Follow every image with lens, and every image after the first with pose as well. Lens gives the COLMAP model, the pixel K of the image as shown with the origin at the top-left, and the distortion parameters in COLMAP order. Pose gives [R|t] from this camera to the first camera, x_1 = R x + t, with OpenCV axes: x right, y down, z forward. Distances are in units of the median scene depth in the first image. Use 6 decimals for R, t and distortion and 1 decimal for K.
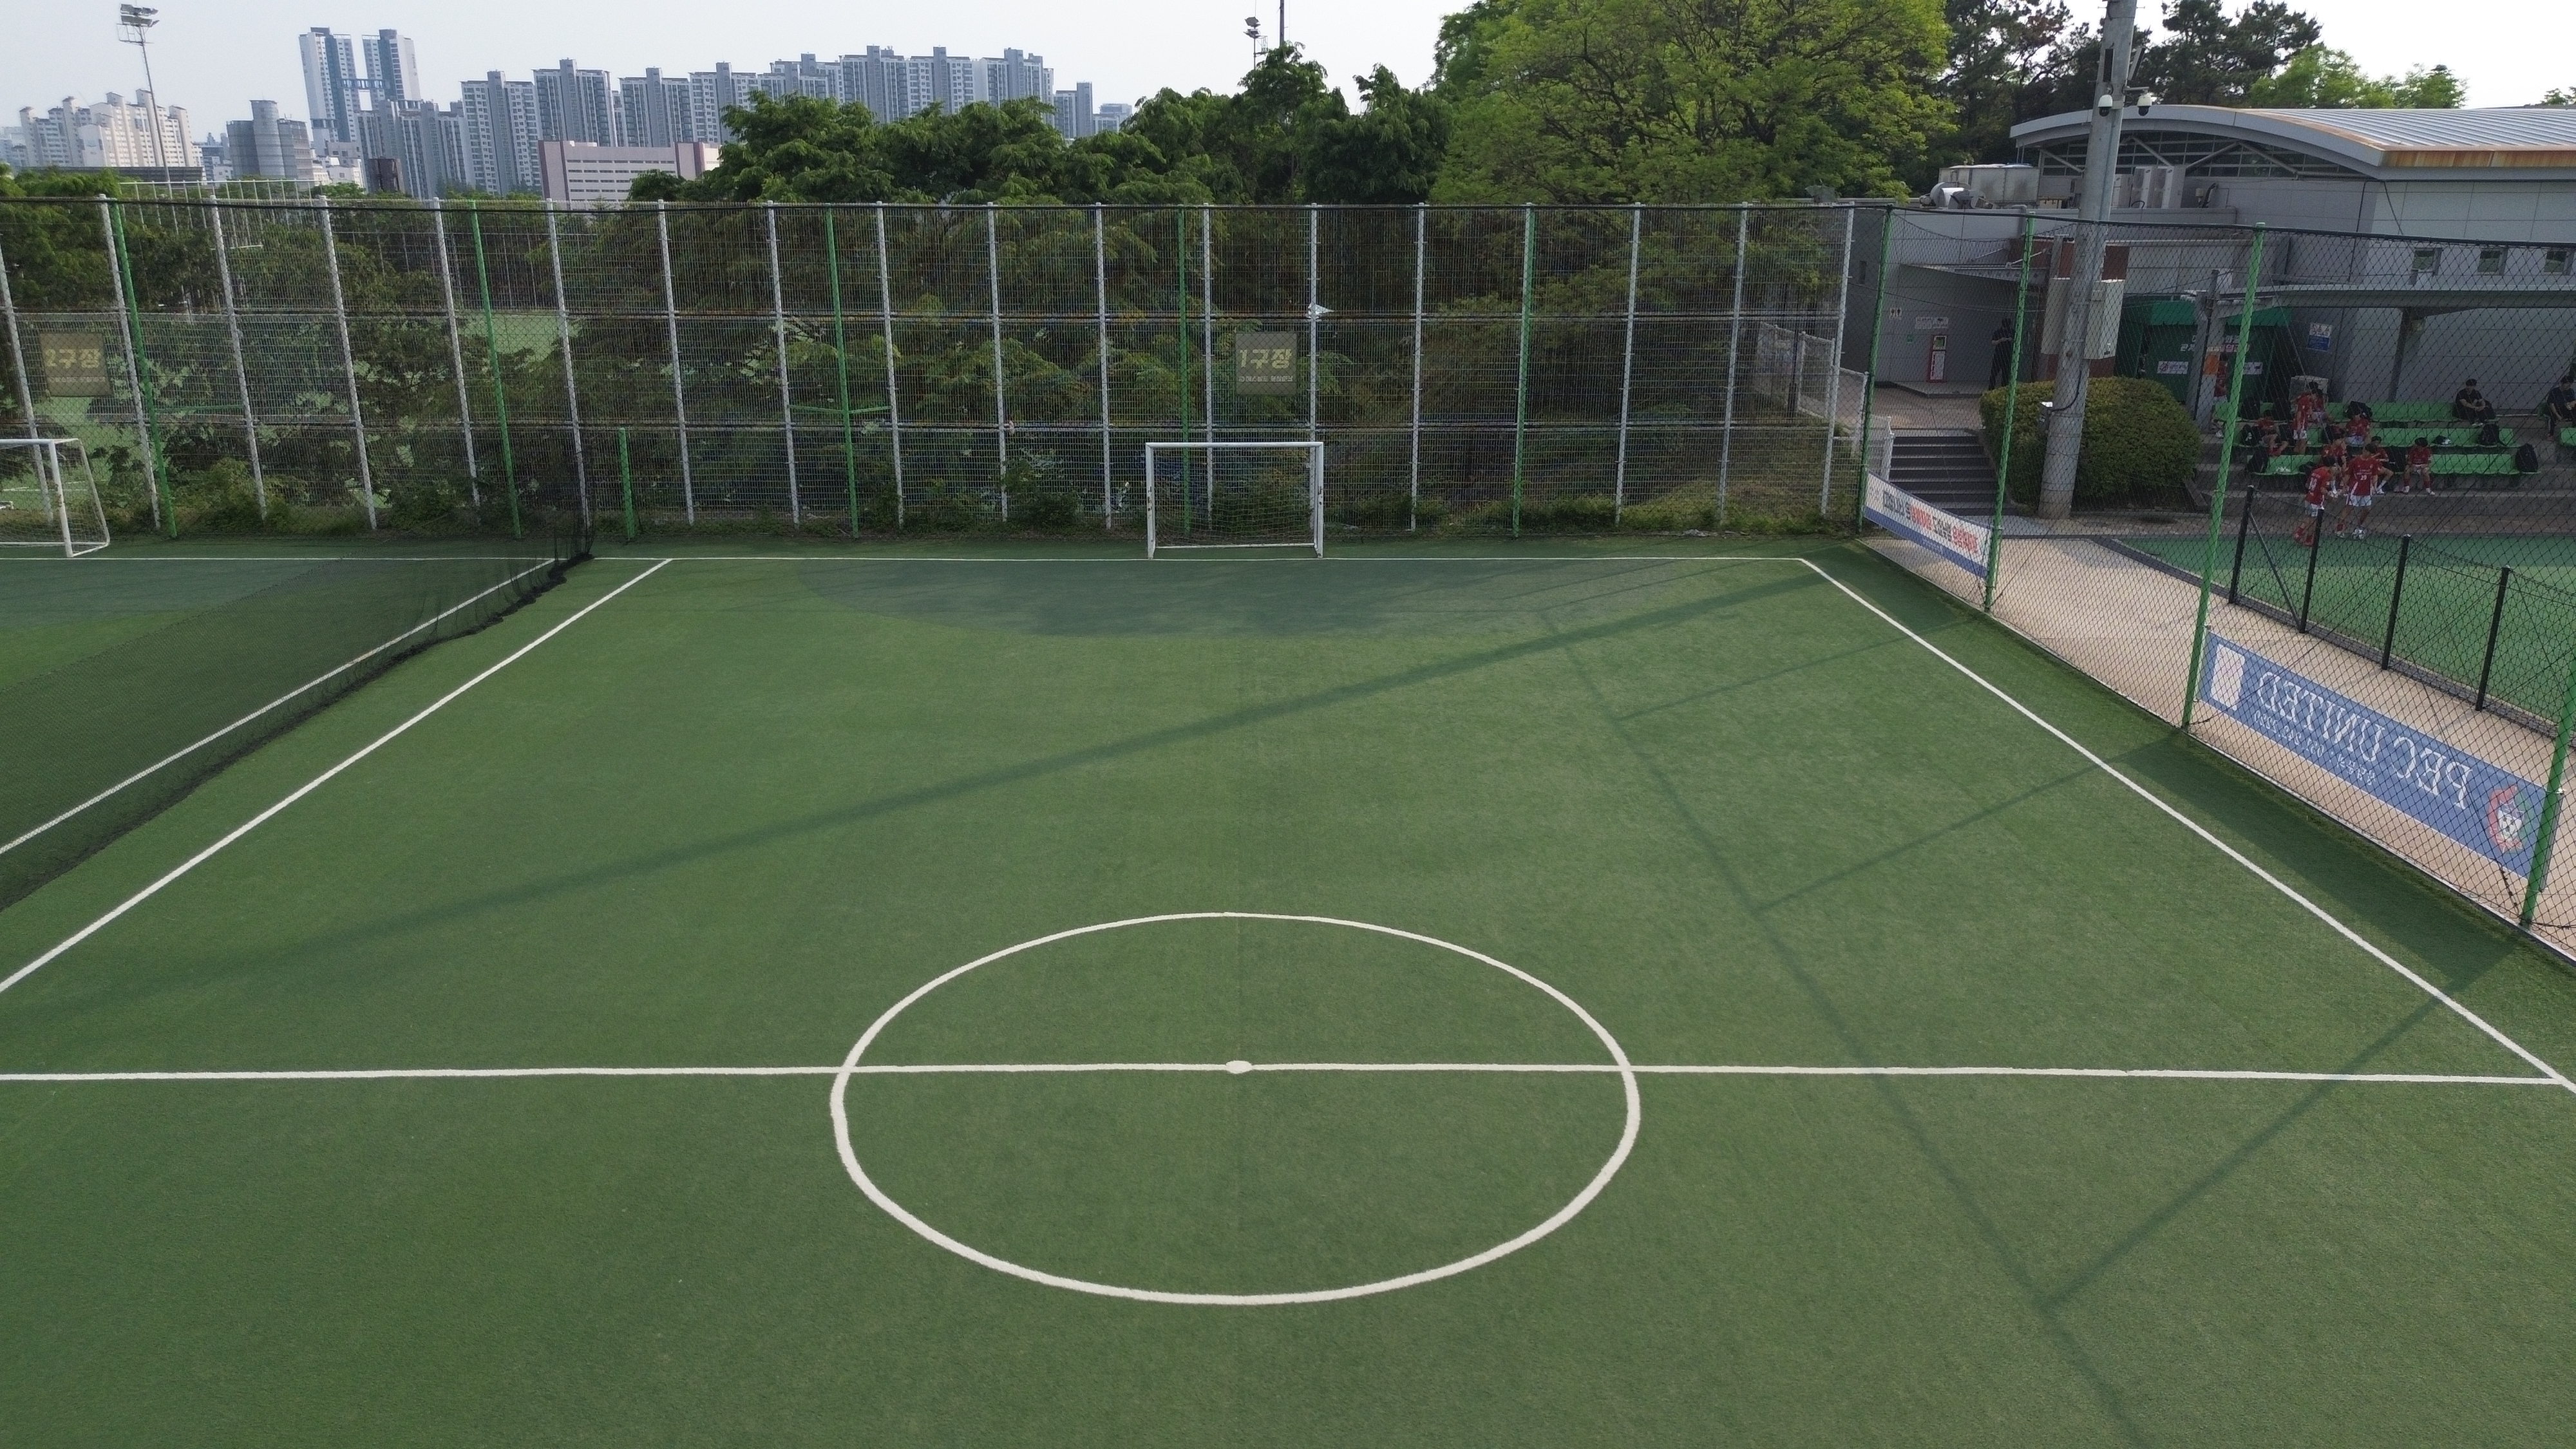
lens RADIAL K [[1837.3, 0, 1275.0], [0, 1837.3, 721.5], [0, 0, 1]] dist [0.089278, -0.108491]
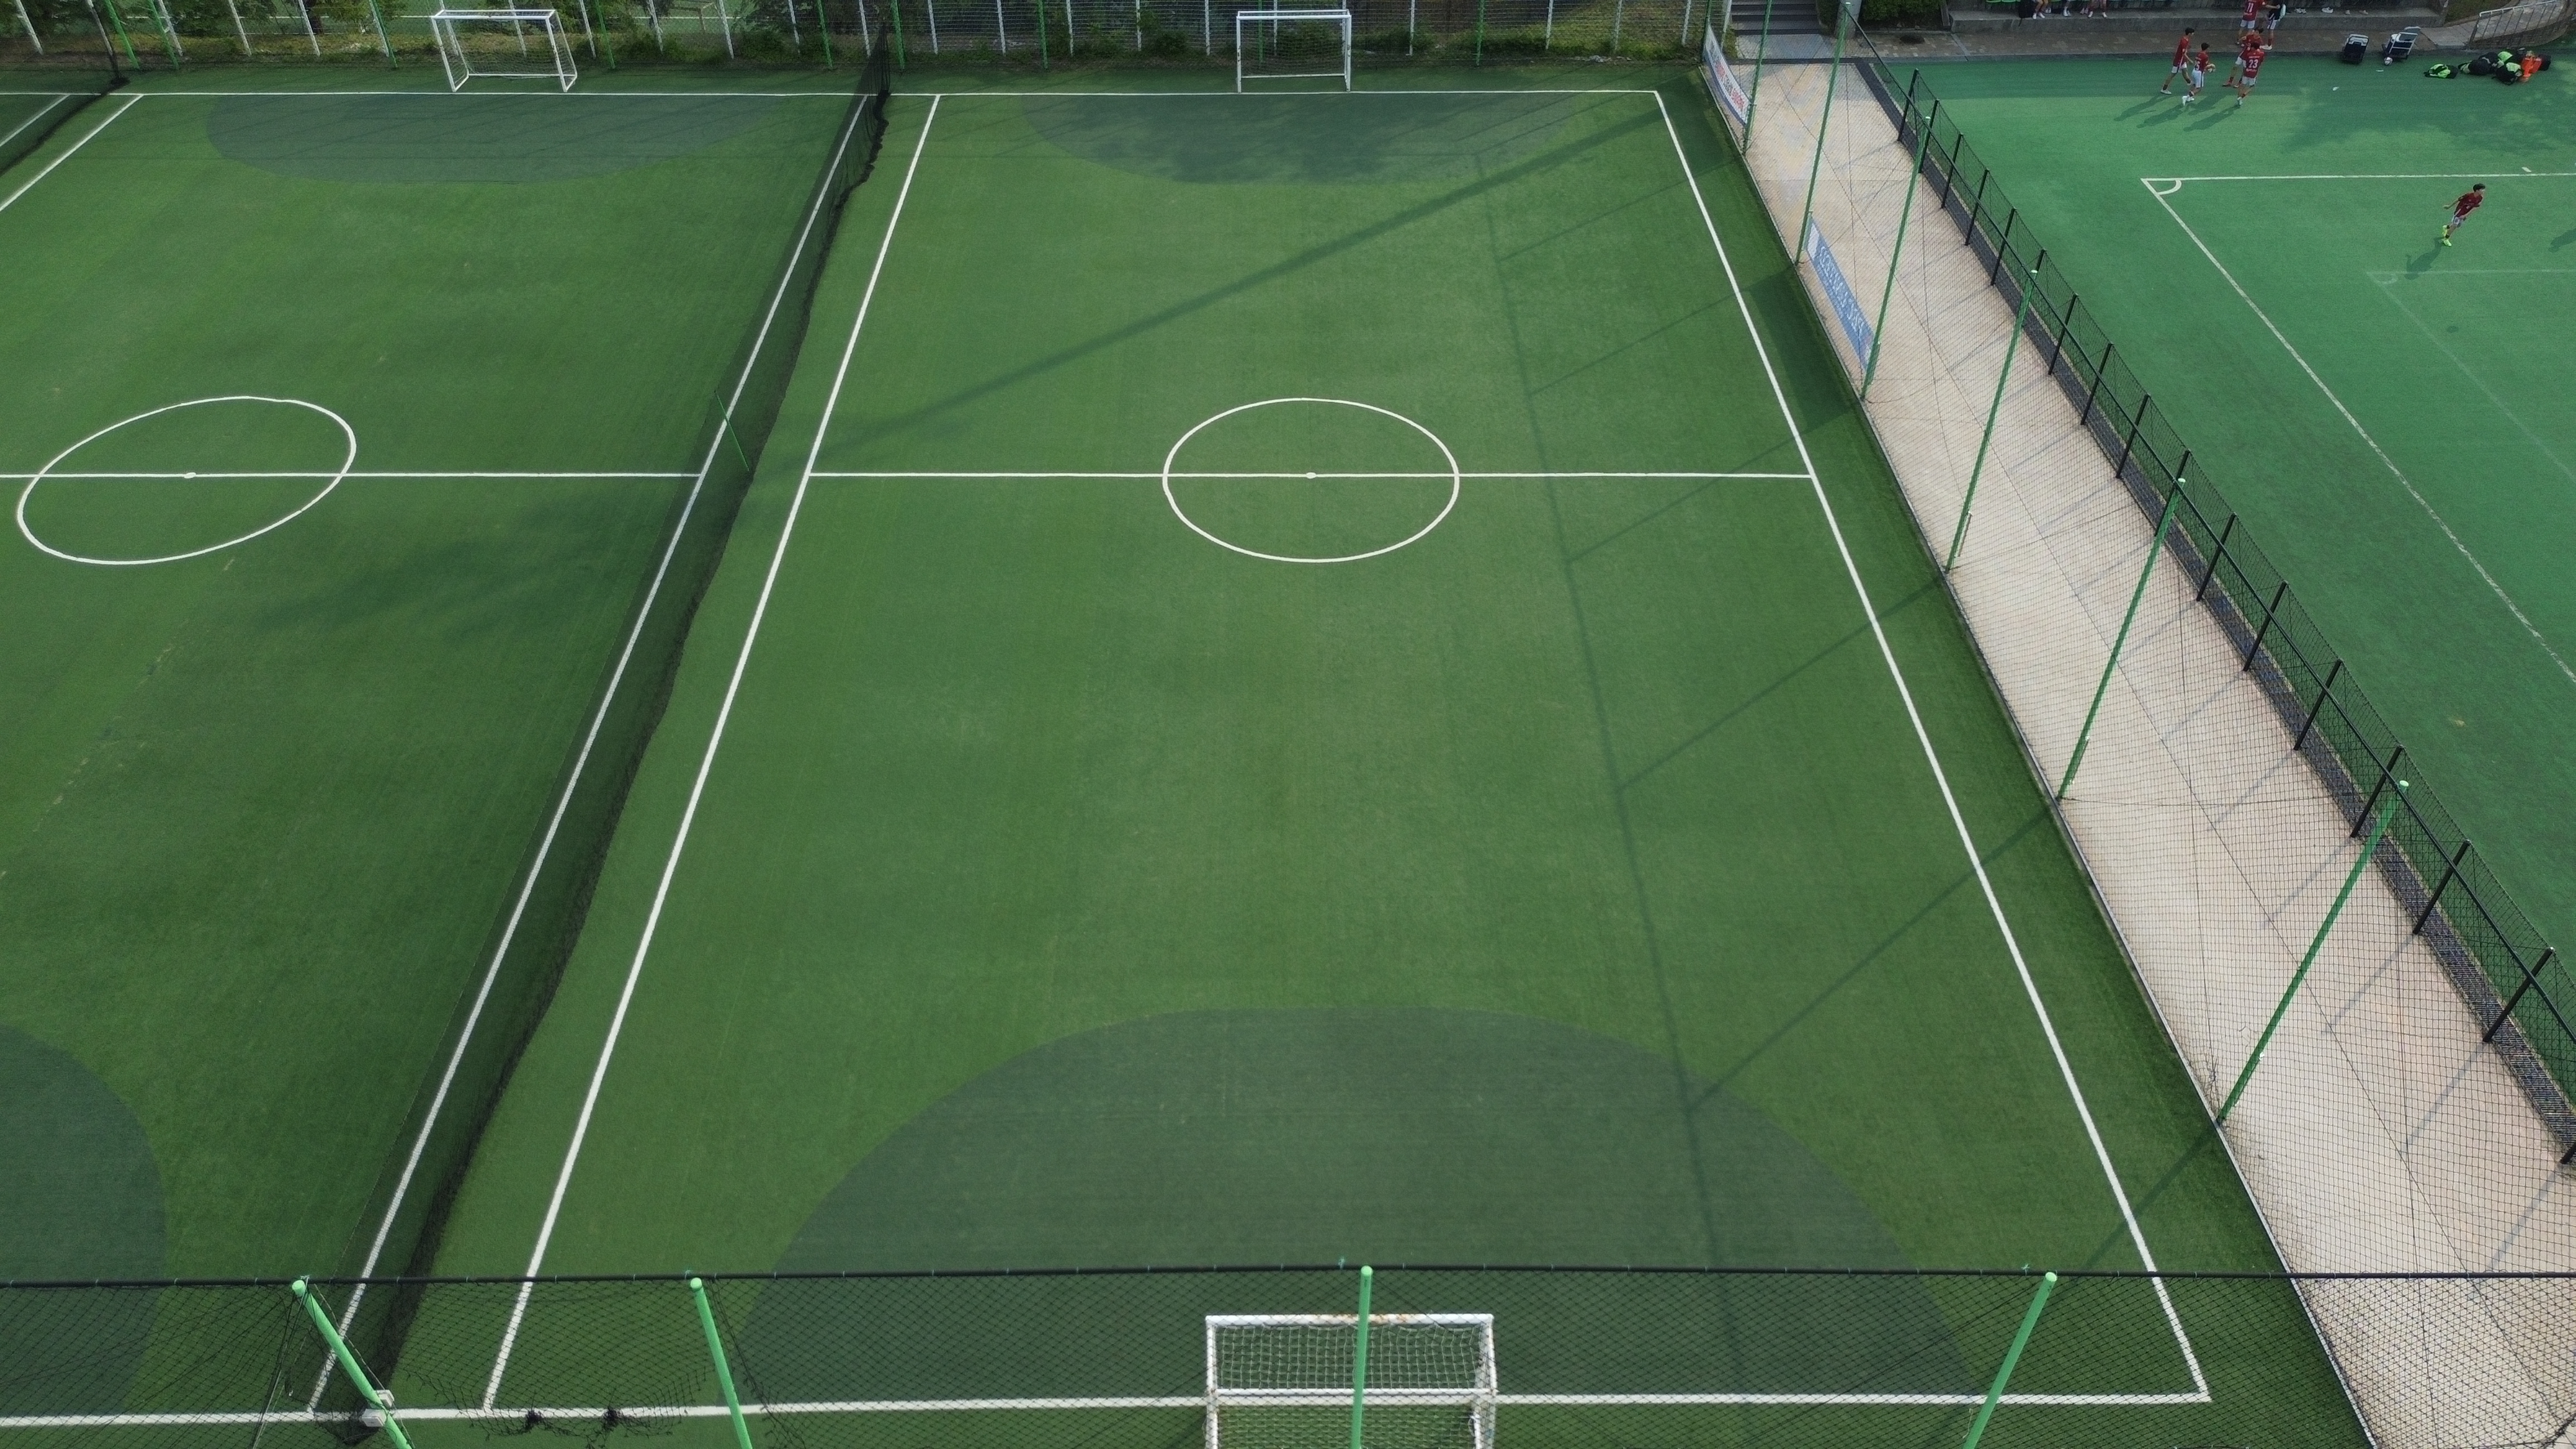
lens RADIAL K [[1837.3, 0, 1275.0], [0, 1837.3, 721.5], [0, 0, 1]] dist [0.089278, -0.108491]
pose [[0.999908, 0.003473, -0.013107, -0.015991], [0.002064, 0.916397, 0.400266, -0.245077], [0.013401, -0.400257, 0.916305, -0.703185]]
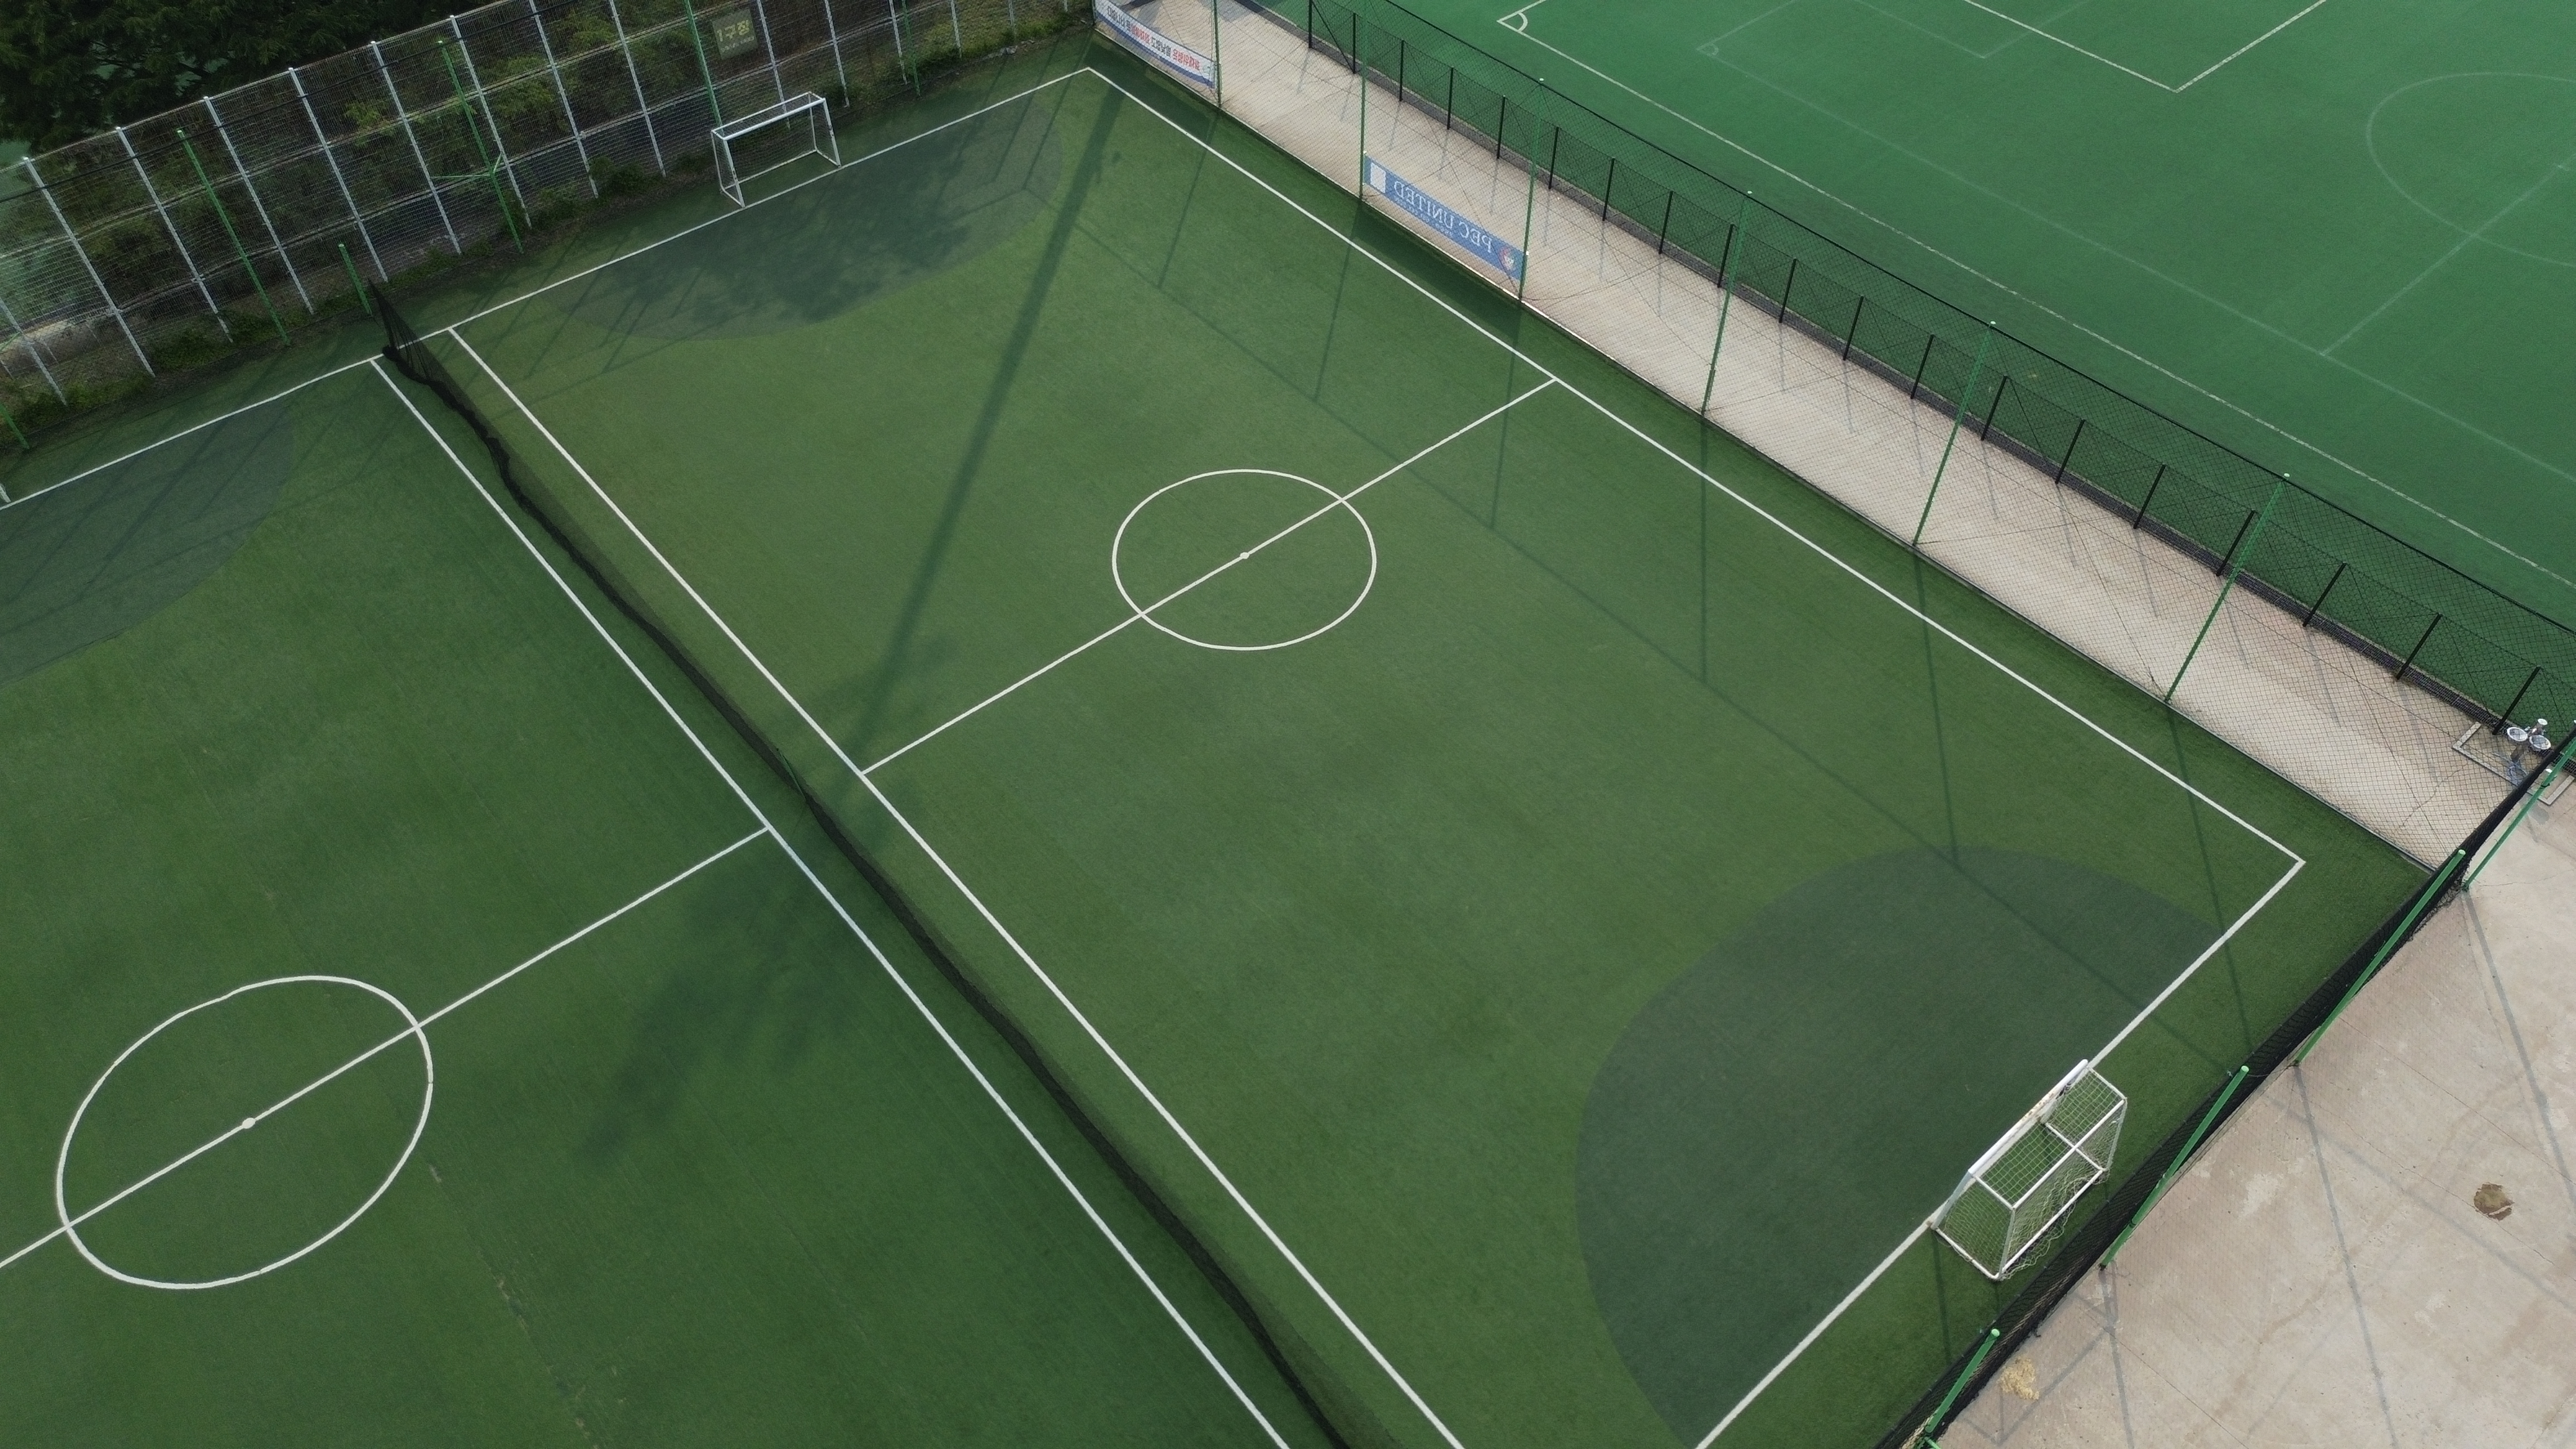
lens RADIAL K [[1837.3, 0, 1275.0], [0, 1837.3, 721.5], [0, 0, 1]] dist [0.089278, -0.108491]
pose [[0.776341, -0.477393, 0.411570, -0.605386], [0.190422, 0.800089, 0.568857, -0.579880], [-0.600861, -0.363255, 0.712048, -0.563460]]
